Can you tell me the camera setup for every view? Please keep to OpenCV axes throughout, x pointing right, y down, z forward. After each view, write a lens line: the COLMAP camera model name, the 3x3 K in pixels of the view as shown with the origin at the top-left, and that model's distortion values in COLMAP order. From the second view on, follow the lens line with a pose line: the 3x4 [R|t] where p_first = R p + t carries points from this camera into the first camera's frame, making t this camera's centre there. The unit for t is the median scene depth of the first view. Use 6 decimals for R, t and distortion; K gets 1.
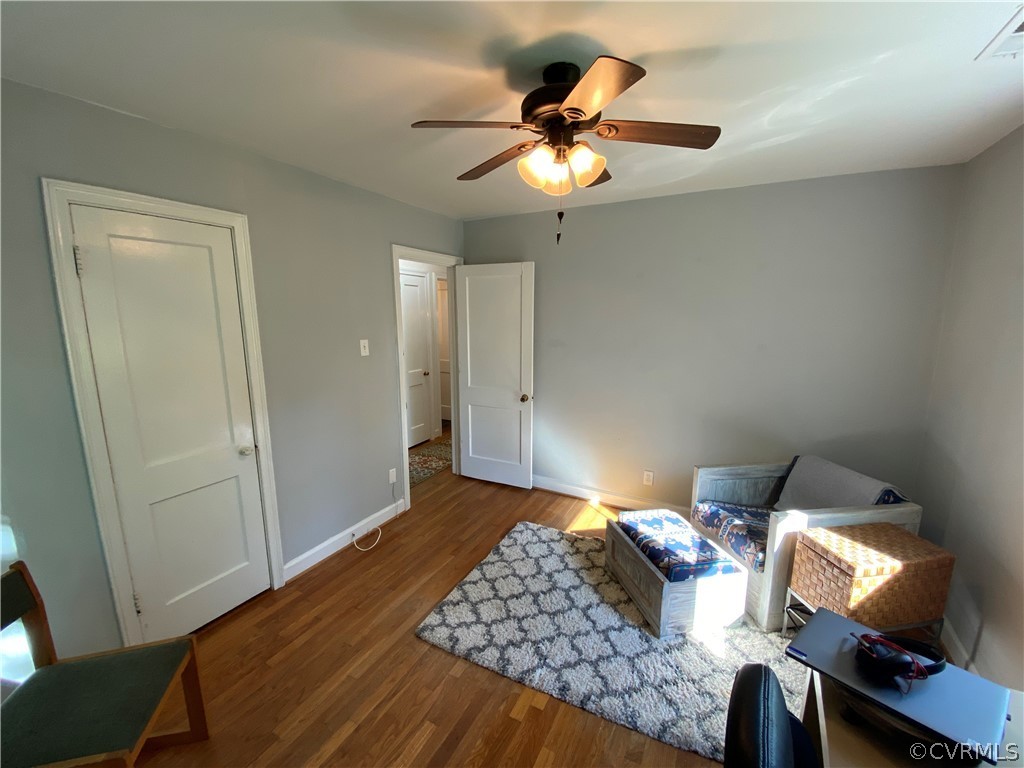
lens RADIAL K [[417.4, 0, 511.2], [0, 417.4, 384.5], [0, 0, 1]] dist [0.008721, -0.001260]
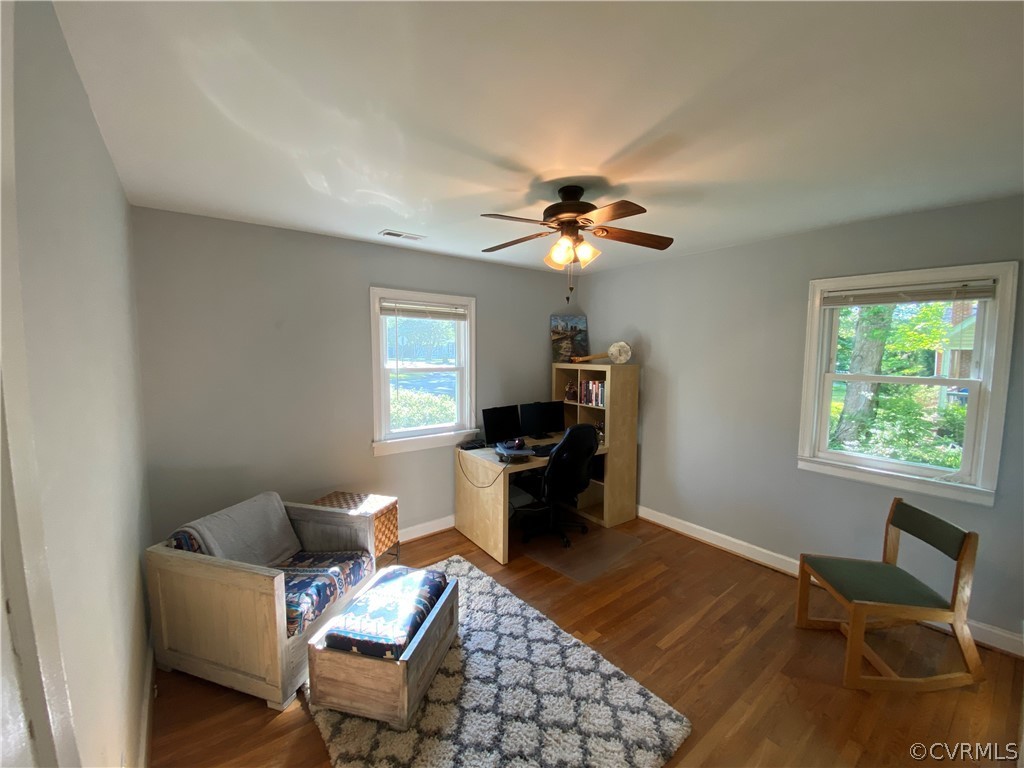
lens RADIAL K [[417.4, 0, 511.0], [0, 417.4, 386.2], [0, 0, 1]] dist [0.008721, -0.001260]
pose [[-0.910497, -0.043136, 0.411259, -0.209852], [0.066857, 0.966103, 0.249348, -0.302482], [-0.408074, 0.254527, -0.876751, 1.670731]]
